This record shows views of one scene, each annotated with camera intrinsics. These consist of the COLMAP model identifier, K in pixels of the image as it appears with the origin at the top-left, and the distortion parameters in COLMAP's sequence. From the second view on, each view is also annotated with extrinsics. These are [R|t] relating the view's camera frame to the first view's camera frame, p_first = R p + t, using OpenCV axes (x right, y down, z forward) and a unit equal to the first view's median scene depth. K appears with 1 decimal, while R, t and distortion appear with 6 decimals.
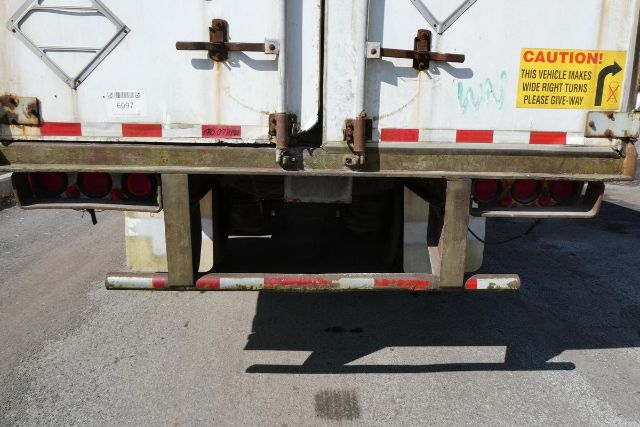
lens RADIAL K [[477.4, 0, 319.8], [0, 477.4, 219.4], [0, 0, 1]] dist [0.013482, -0.025420]
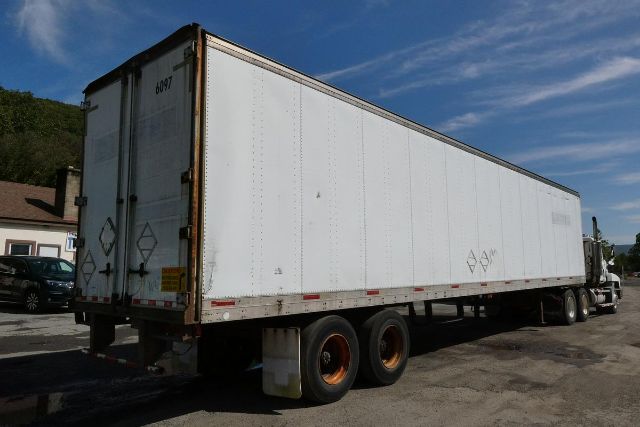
lens RADIAL K [[477.4, 0, 321.0], [0, 477.4, 216.4], [0, 0, 1]] dist [0.013482, -0.025420]
pose [[0.704949, -0.107554, -0.701056, 2.773797], [-0.140241, 0.947783, -0.286426, -0.012476], [0.695255, 0.300233, 0.653055, -0.136834]]
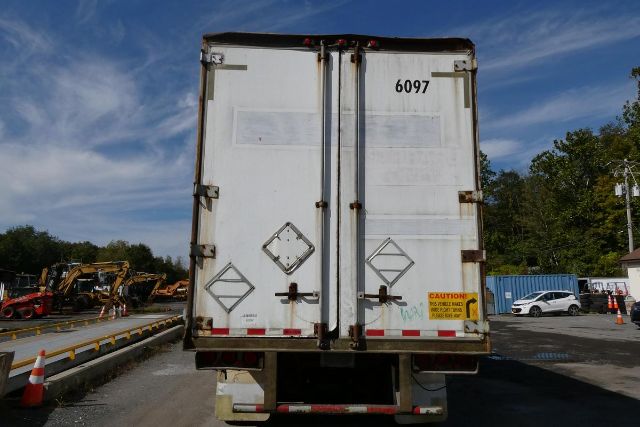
lens RADIAL K [[477.4, 0, 319.4], [0, 477.4, 215.3], [0, 0, 1]] dist [0.013482, -0.025420]
pose [[0.999247, -0.015896, -0.035397, 0.002134], [0.001388, 0.926295, -0.376798, 0.142883], [0.038778, 0.376465, 0.925619, -1.194094]]
